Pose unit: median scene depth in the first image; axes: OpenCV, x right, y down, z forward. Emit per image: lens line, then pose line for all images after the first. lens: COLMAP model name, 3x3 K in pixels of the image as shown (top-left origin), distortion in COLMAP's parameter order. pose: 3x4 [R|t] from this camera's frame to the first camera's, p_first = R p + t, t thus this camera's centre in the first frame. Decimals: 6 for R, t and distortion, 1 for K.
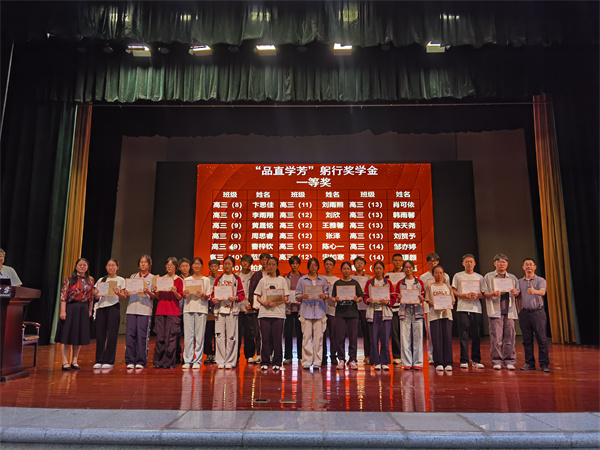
lens RADIAL K [[477.7, 0, 305.8], [0, 477.7, 220.1], [0, 0, 1]] dist [0.035938, -0.005259]
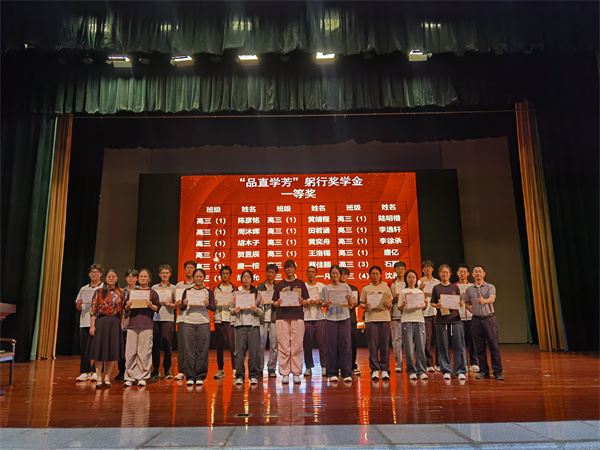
lens RADIAL K [[477.7, 0, 299.8], [0, 477.7, 224.4], [0, 0, 1]] dist [0.035938, -0.005259]
pose [[0.999784, -0.013985, 0.015385, 0.003865], [0.014221, 0.999781, -0.015333, 0.003179], [-0.015167, 0.015548, 0.999764, 0.009609]]
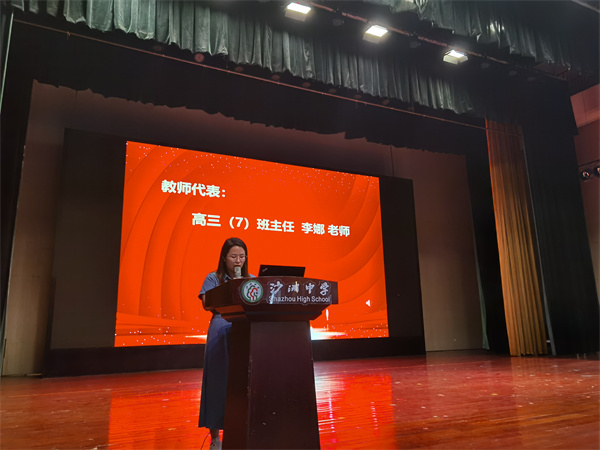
lens RADIAL K [[477.7, 0, 291.7], [0, 477.7, 227.2], [0, 0, 1]] dist [0.035938, -0.005259]
pose [[0.884049, 0.074821, 0.461367, -0.433626], [-0.058863, 0.997067, -0.048905, 0.052322], [-0.463673, 0.016077, 0.885861, 0.278991]]
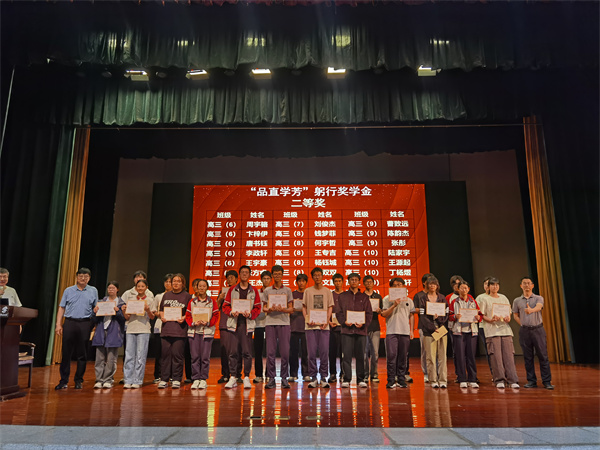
lens RADIAL K [[477.7, 0, 302.7], [0, 477.7, 224.4], [0, 0, 1]] dist [0.035938, -0.005259]
pose [[0.999990, -0.004073, 0.001600, 0.002318], [0.004127, 0.999384, -0.034863, 0.001905], [-0.001457, 0.034870, 0.999391, -0.009337]]
